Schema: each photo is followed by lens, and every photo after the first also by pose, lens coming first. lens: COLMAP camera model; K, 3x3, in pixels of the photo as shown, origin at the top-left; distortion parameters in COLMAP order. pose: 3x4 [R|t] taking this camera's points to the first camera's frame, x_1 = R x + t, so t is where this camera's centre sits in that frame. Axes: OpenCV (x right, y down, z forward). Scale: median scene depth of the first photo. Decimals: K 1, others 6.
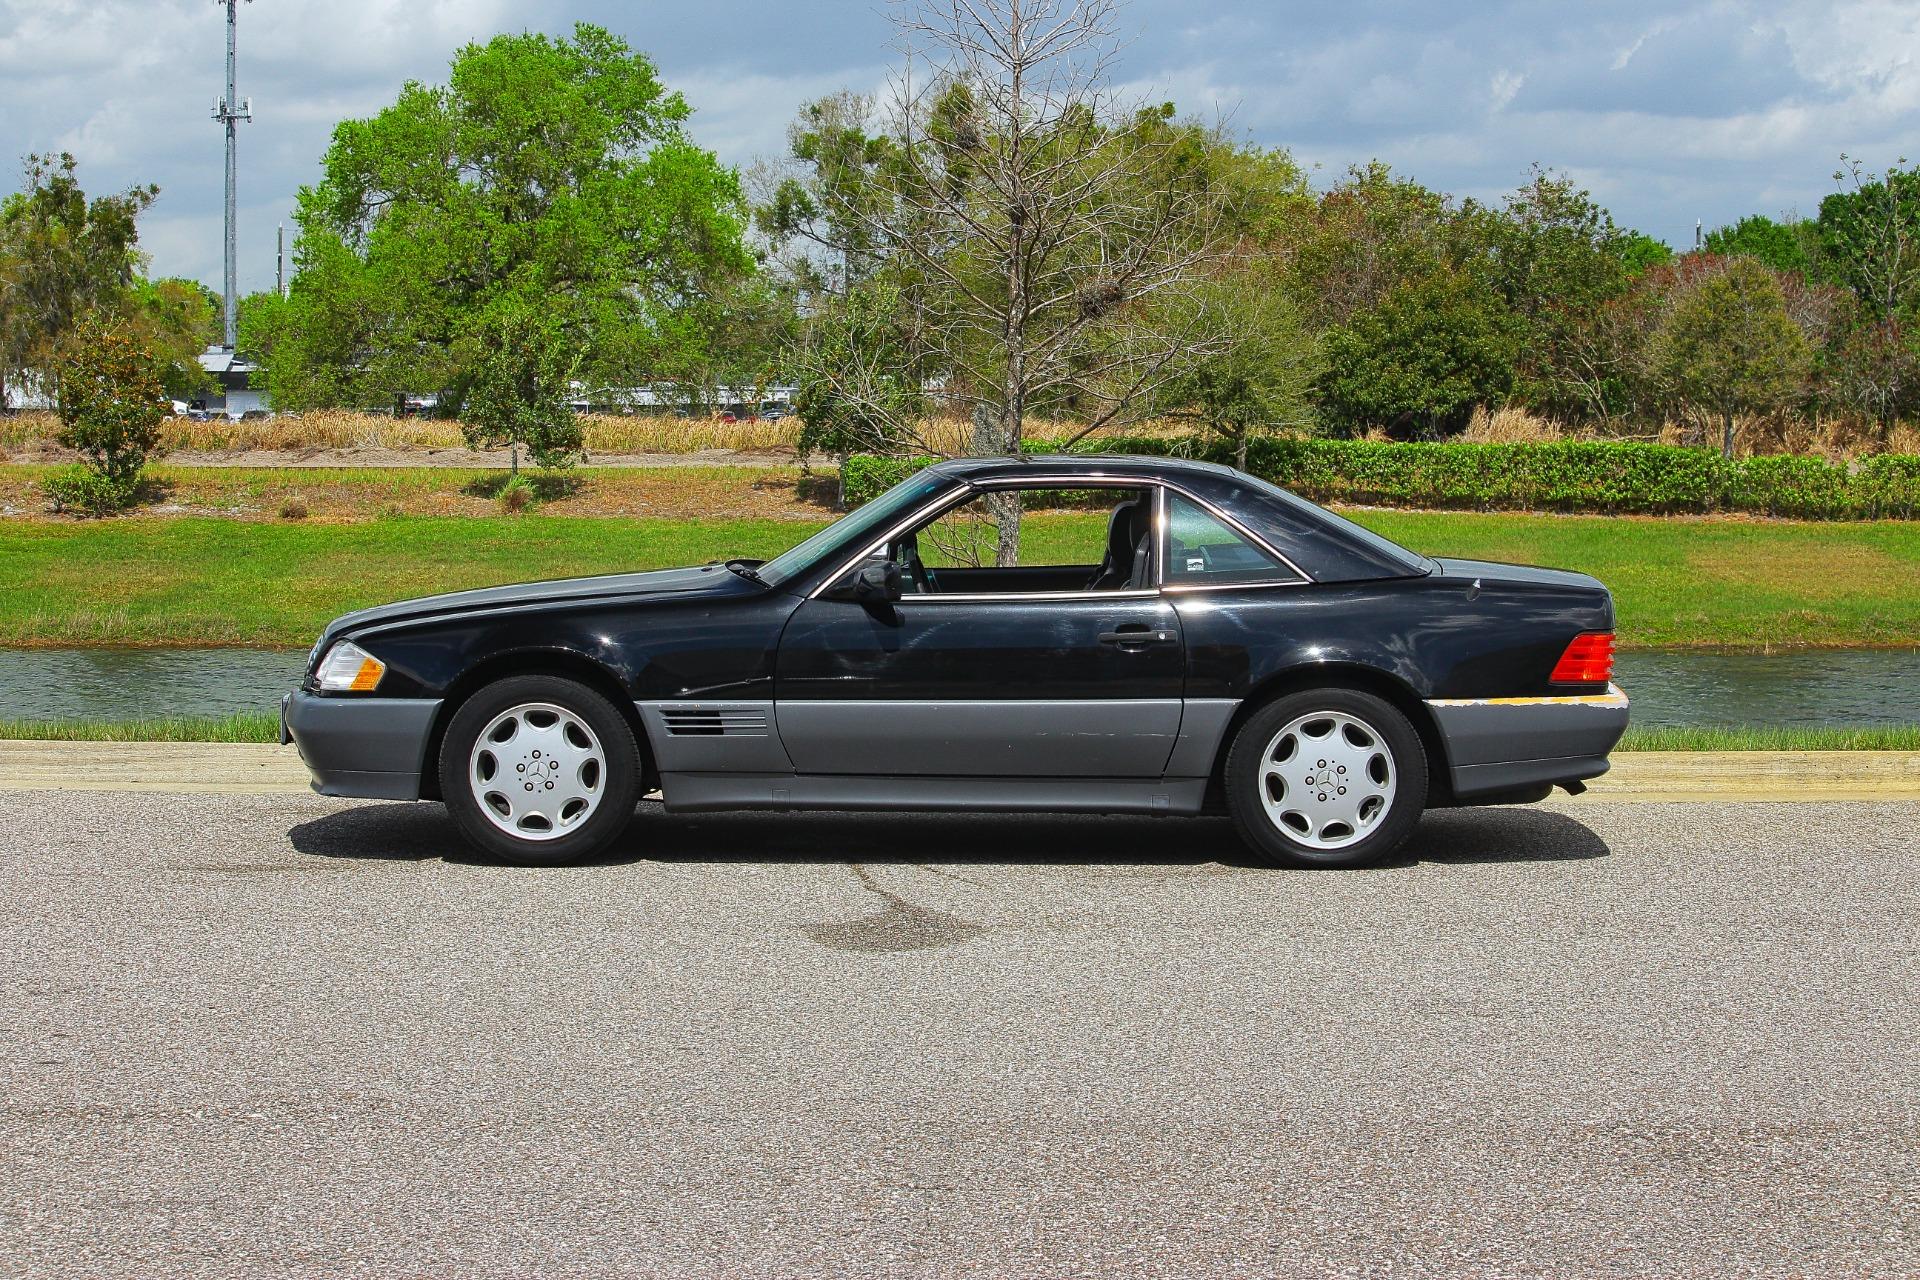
lens RADIAL K [[4999.7, 0, 917.0], [0, 4999.7, 545.7], [0, 0, 1]] dist [-0.487889, -0.206167]
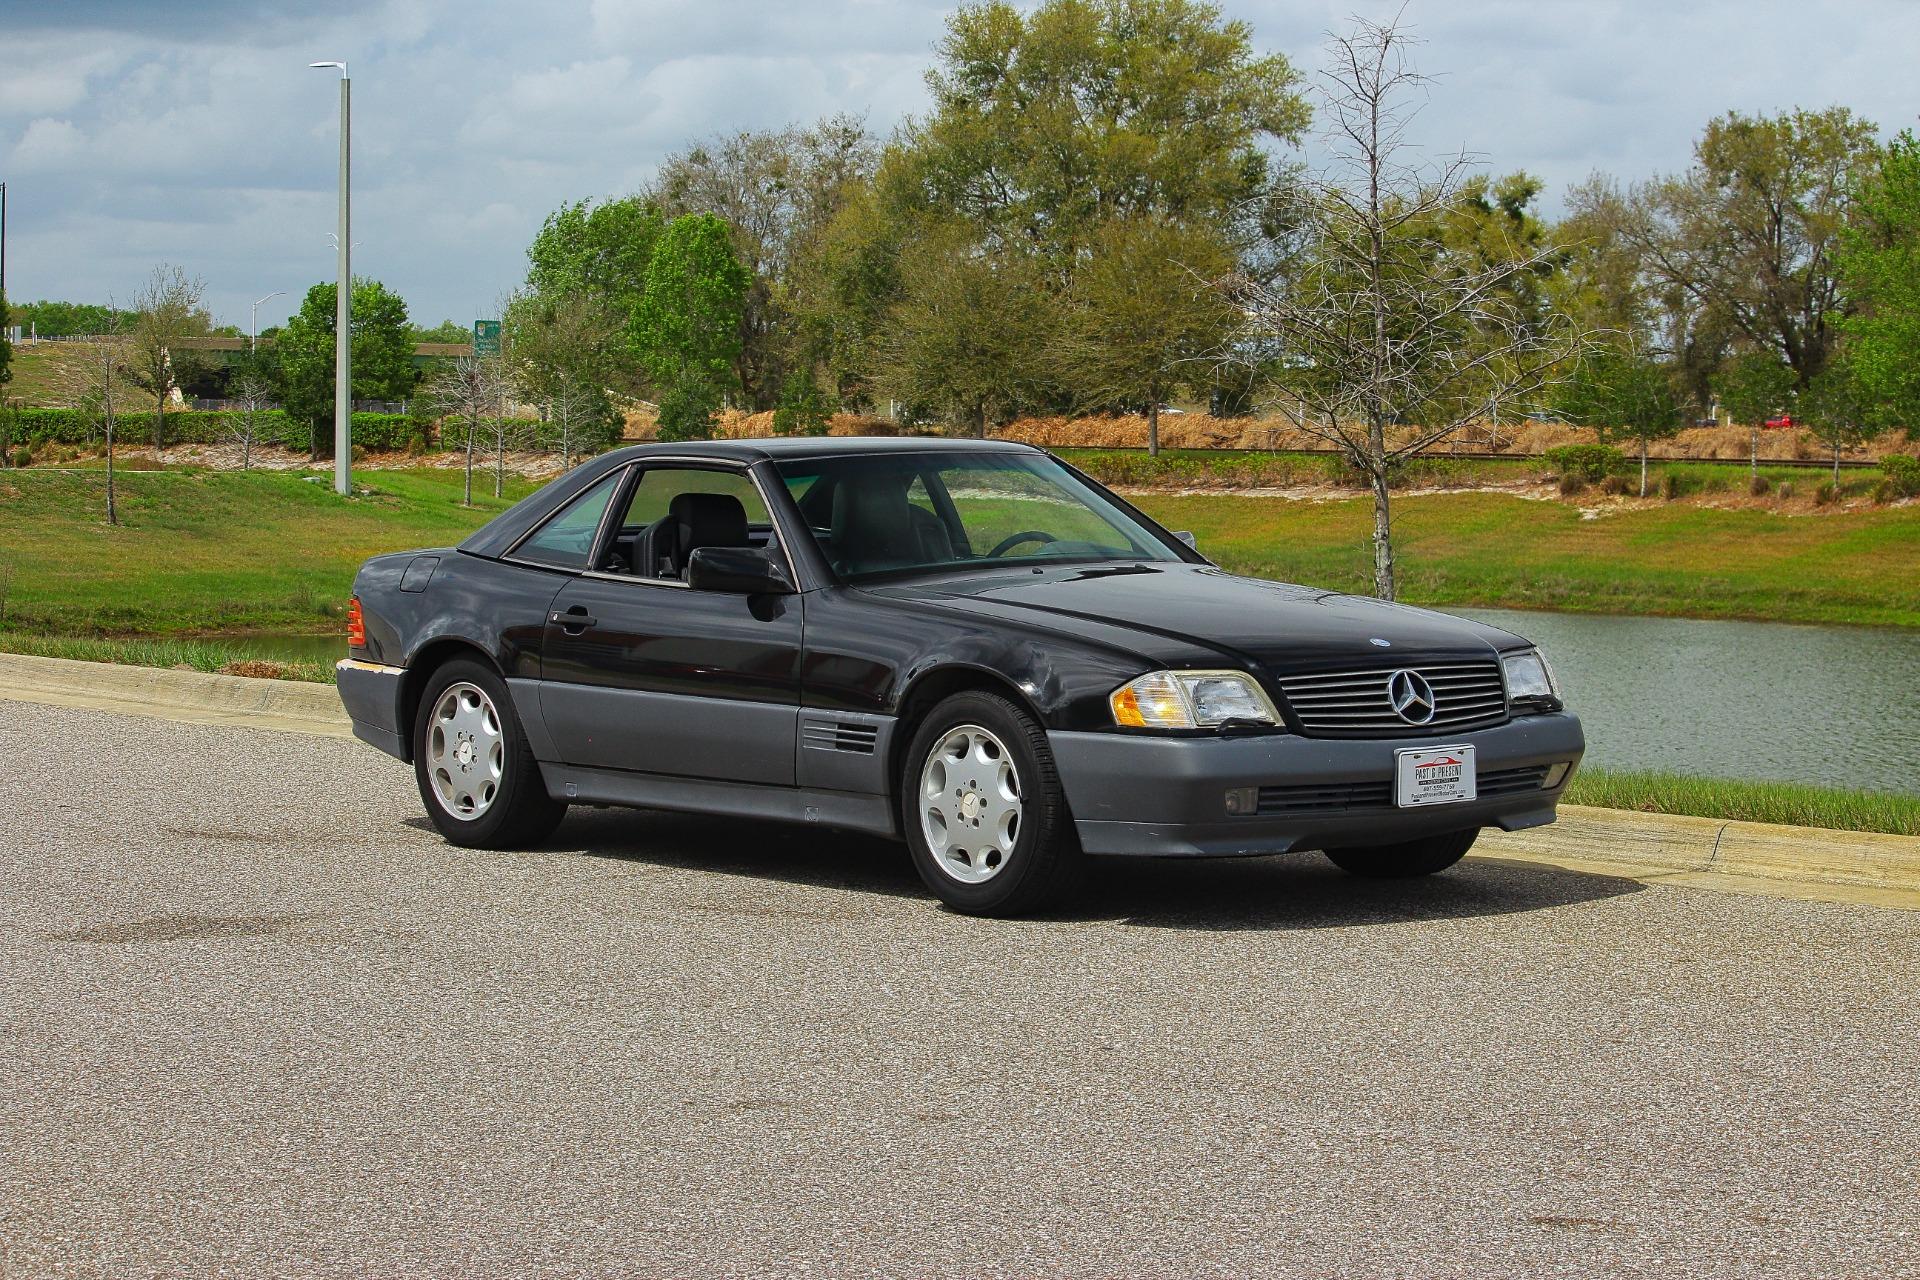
lens RADIAL K [[4938.5, 0, 960.7], [0, 4938.5, 634.9], [0, 0, 1]] dist [-0.417887, 0.317840]
pose [[0.669869, 0.039064, -0.741451, 0.146744], [-0.034693, 0.999171, 0.021299, -0.000667], [0.741668, 0.011456, 0.670669, 0.087377]]
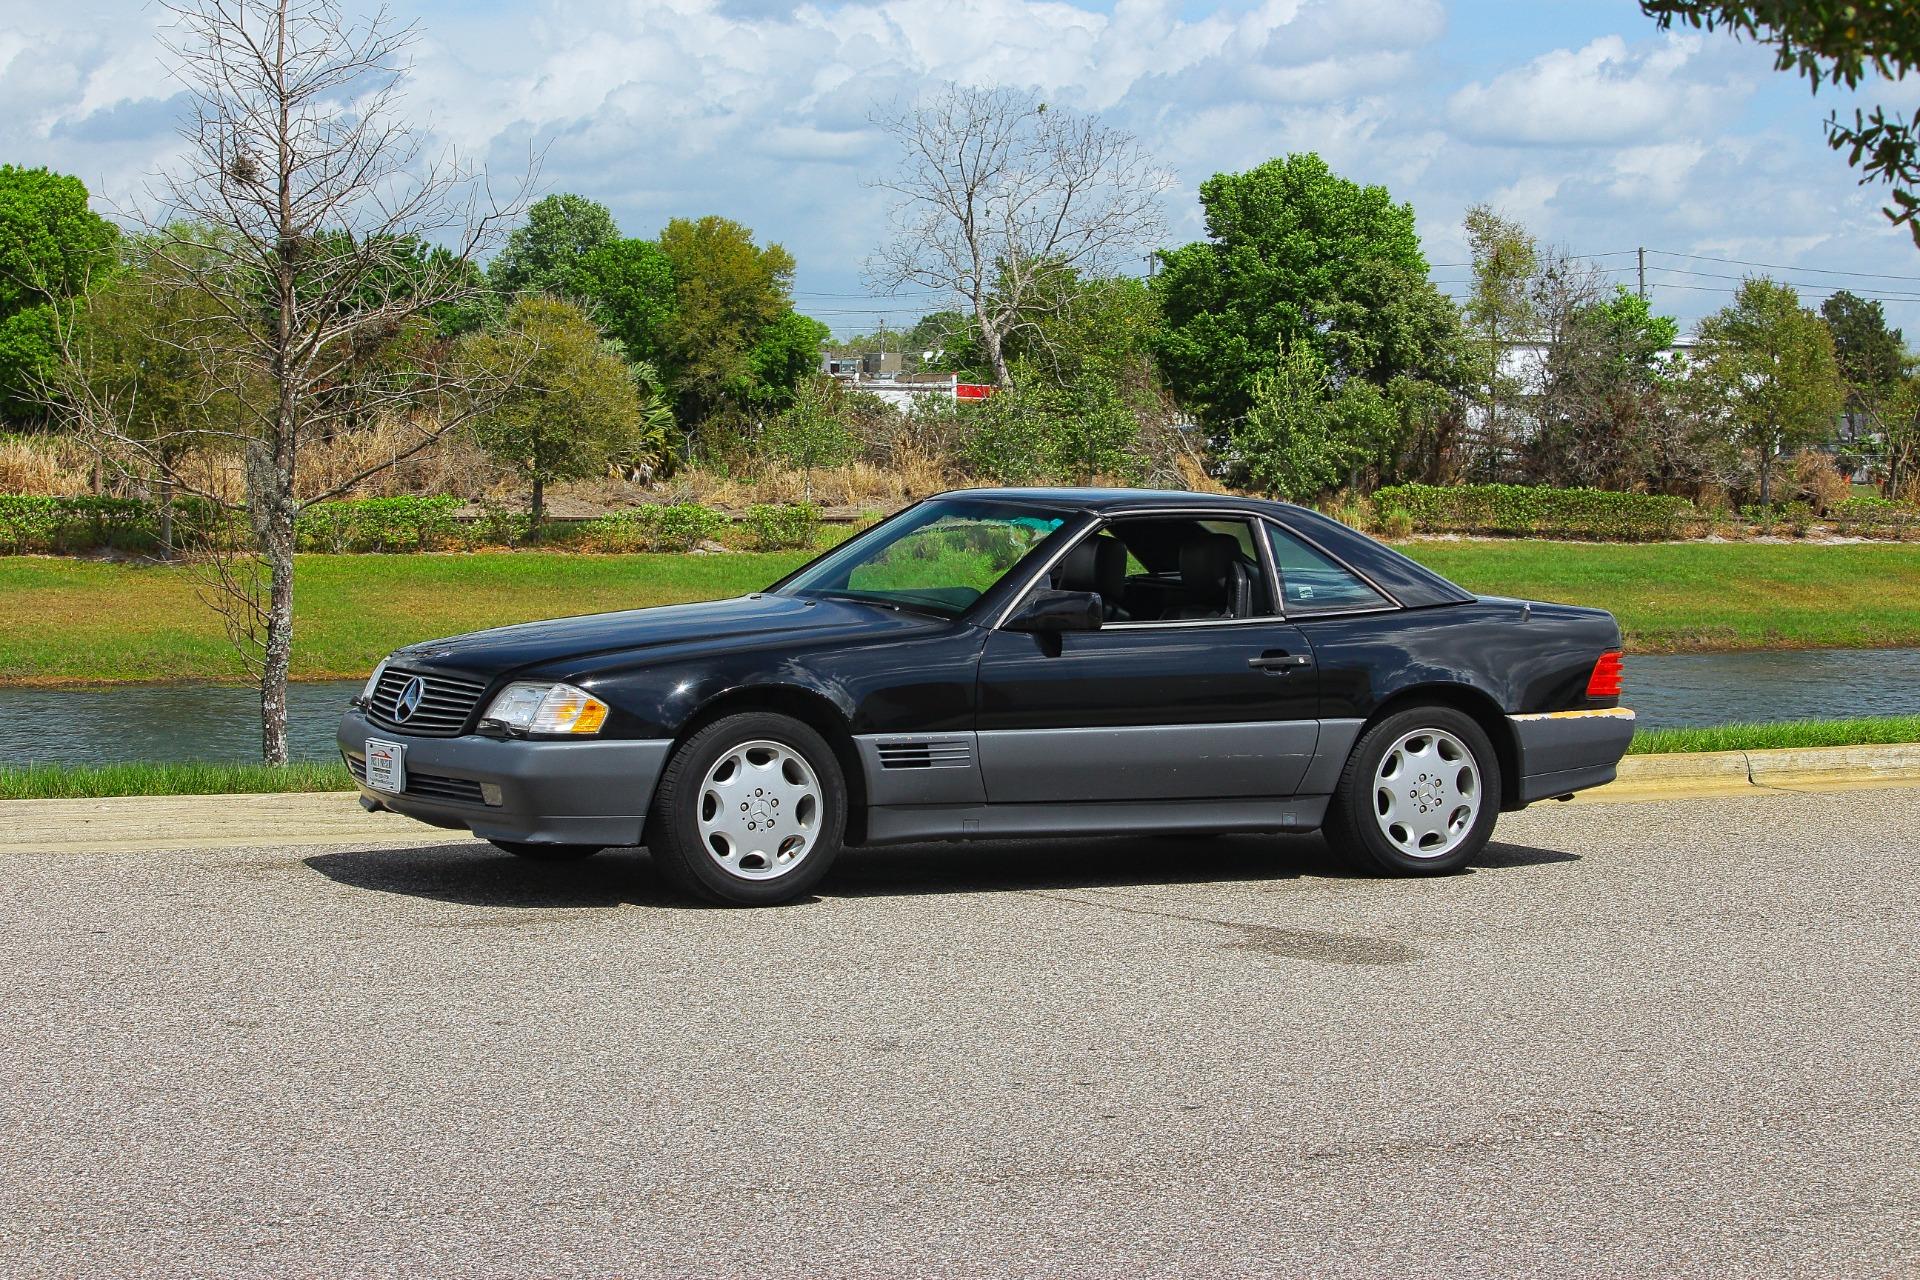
lens RADIAL K [[5014.2, 0, 958.2], [0, 5014.2, 631.0], [0, 0, 1]] dist [-0.551982, -0.112936]
pose [[0.868894, -0.015334, 0.494761, -0.107897], [0.015292, 0.999875, 0.004132, 0.001320], [-0.494762, 0.003975, 0.869019, 0.024506]]
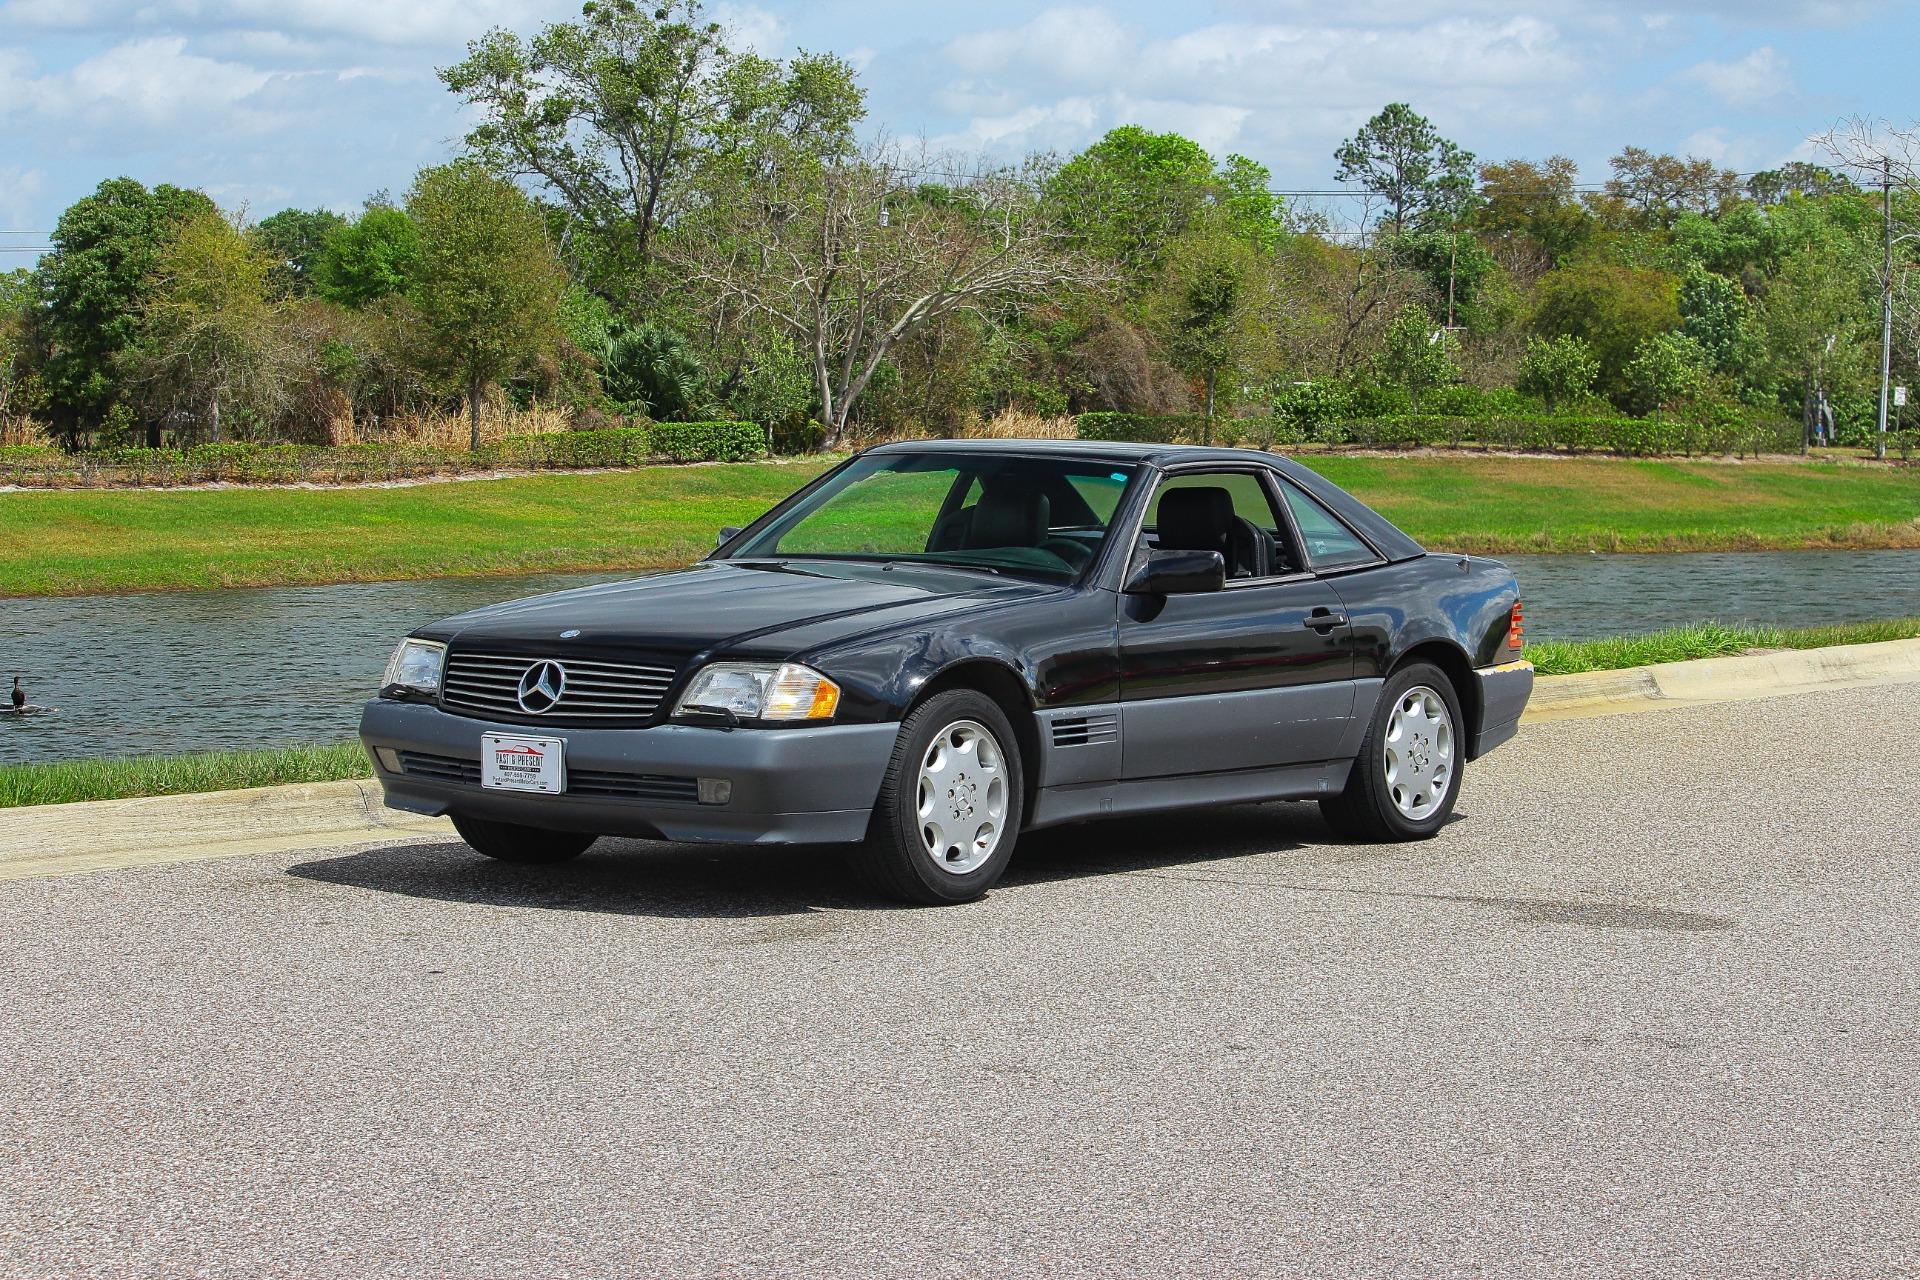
lens RADIAL K [[4938.5, 0, 960.7], [0, 4938.5, 634.9], [0, 0, 1]] dist [-0.417887, 0.317840]
pose [[0.590369, -0.039960, 0.806143, -0.159809], [0.031841, 0.999149, 0.026209, -0.001358], [-0.806505, 0.010195, 0.591139, 0.095628]]
